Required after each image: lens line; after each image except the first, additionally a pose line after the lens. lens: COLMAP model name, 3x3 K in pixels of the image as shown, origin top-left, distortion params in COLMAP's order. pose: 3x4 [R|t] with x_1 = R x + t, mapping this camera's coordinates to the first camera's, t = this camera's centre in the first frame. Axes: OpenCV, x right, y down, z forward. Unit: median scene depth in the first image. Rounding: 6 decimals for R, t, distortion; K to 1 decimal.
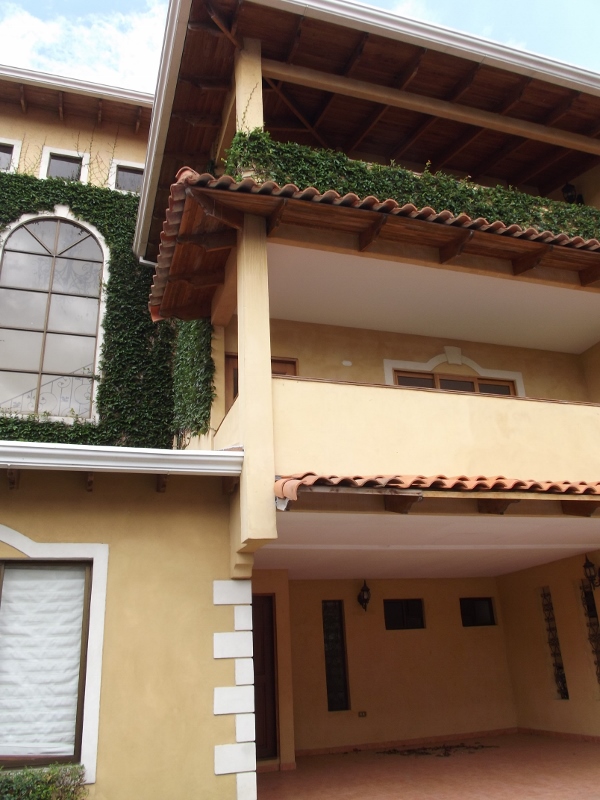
lens RADIAL K [[664.1, 0, 305.8], [0, 664.1, 390.3], [0, 0, 1]] dist [-0.073165, 0.049500]
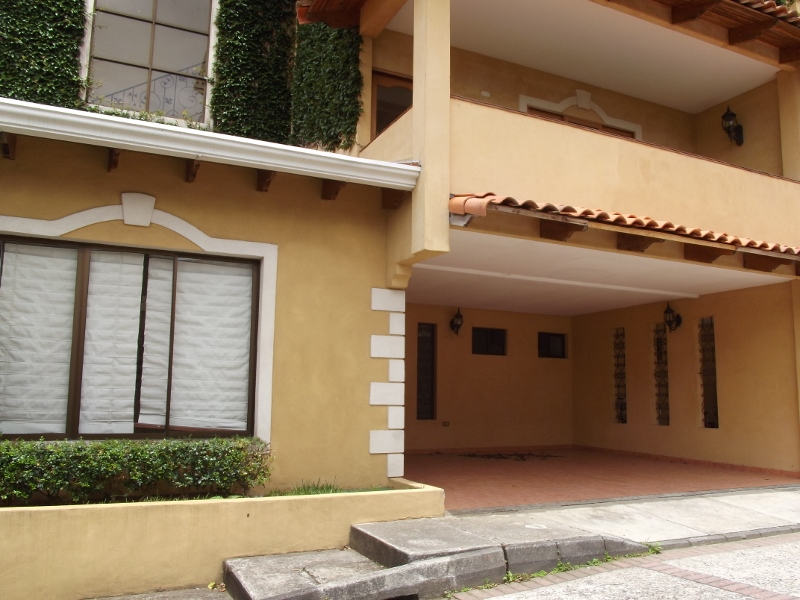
lens RADIAL K [[664.1, 0, 411.2], [0, 664.1, 314.6], [0, 0, 1]] dist [-0.073165, 0.049500]
pose [[0.989565, 0.079910, 0.119899, -0.156152], [-0.109444, 0.958092, 0.264729, 0.030251], [-0.093720, -0.275089, 0.956840, -0.032031]]
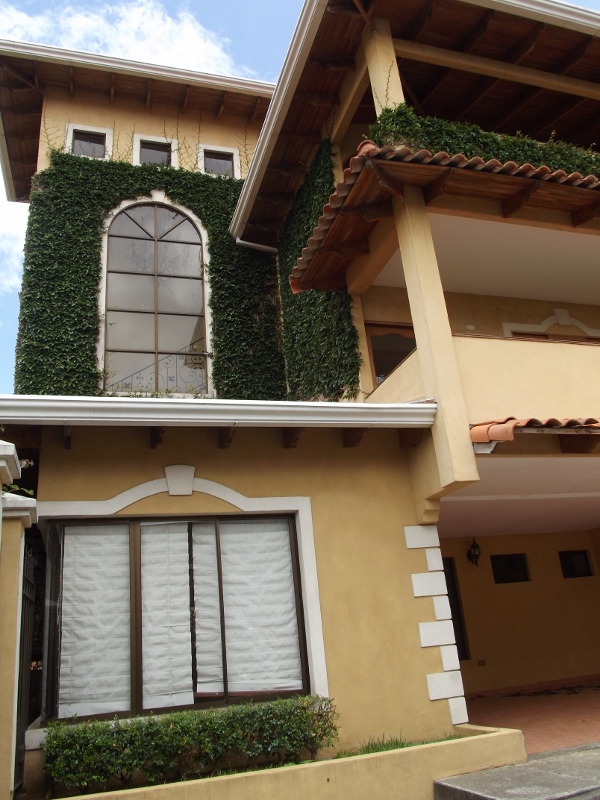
lens RADIAL K [[664.1, 0, 311.0], [0, 664.1, 390.0], [0, 0, 1]] dist [-0.073165, 0.049500]
pose [[0.999037, -0.043713, 0.003841, -0.220832], [0.043627, 0.998844, 0.020184, 0.029103], [-0.004719, -0.019997, 0.999789, -0.055541]]
